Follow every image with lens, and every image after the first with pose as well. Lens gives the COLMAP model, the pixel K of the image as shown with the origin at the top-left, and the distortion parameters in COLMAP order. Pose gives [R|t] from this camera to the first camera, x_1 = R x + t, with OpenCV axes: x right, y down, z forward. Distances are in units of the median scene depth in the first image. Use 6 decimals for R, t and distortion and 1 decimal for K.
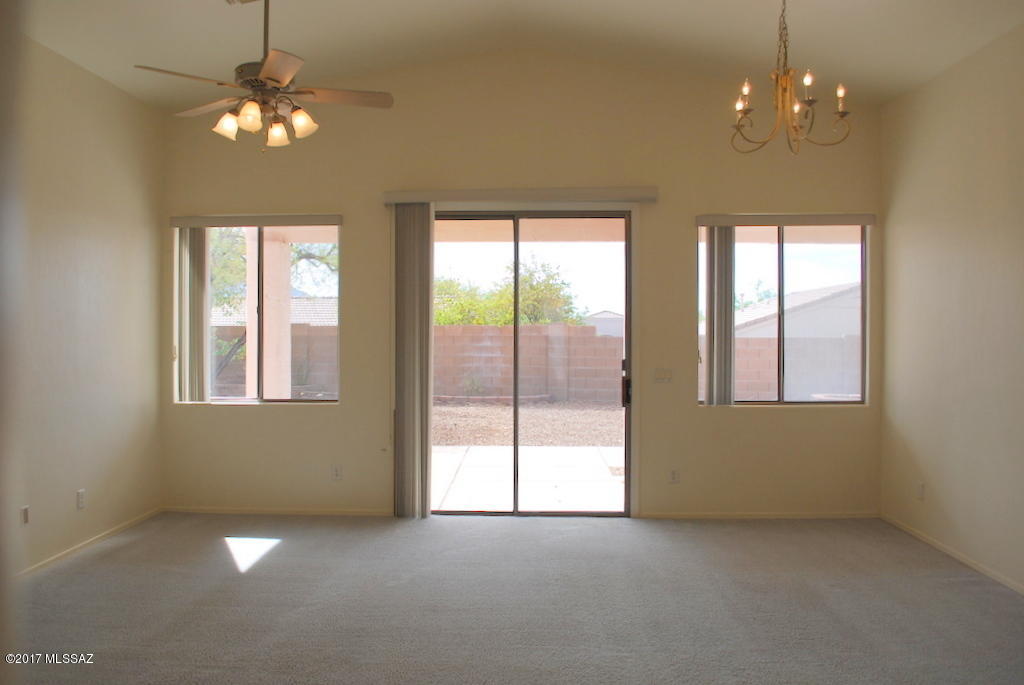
lens RADIAL K [[814.9, 0, 507.4], [0, 814.9, 340.9], [0, 0, 1]] dist [-0.053190, 0.002377]
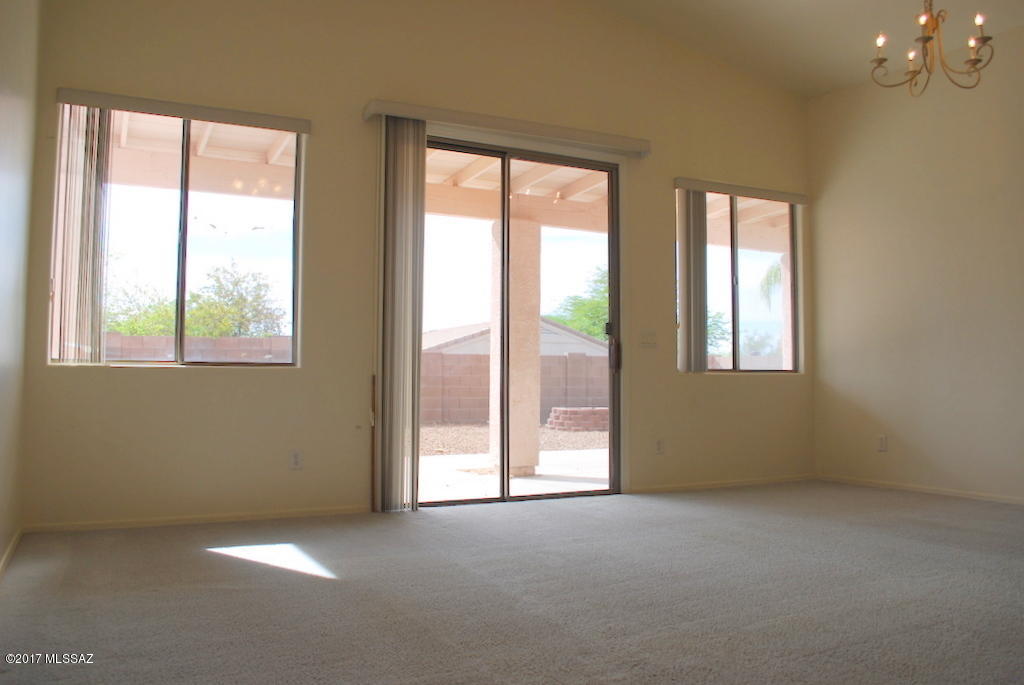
lens RADIAL K [[814.9, 0, 512.1], [0, 814.9, 339.1], [0, 0, 1]] dist [-0.053190, 0.002377]
pose [[0.878341, 0.025812, 0.477338, -0.396829], [-0.001020, 0.998640, -0.052124, 0.090779], [-0.478034, 0.045296, 0.877172, 0.246212]]
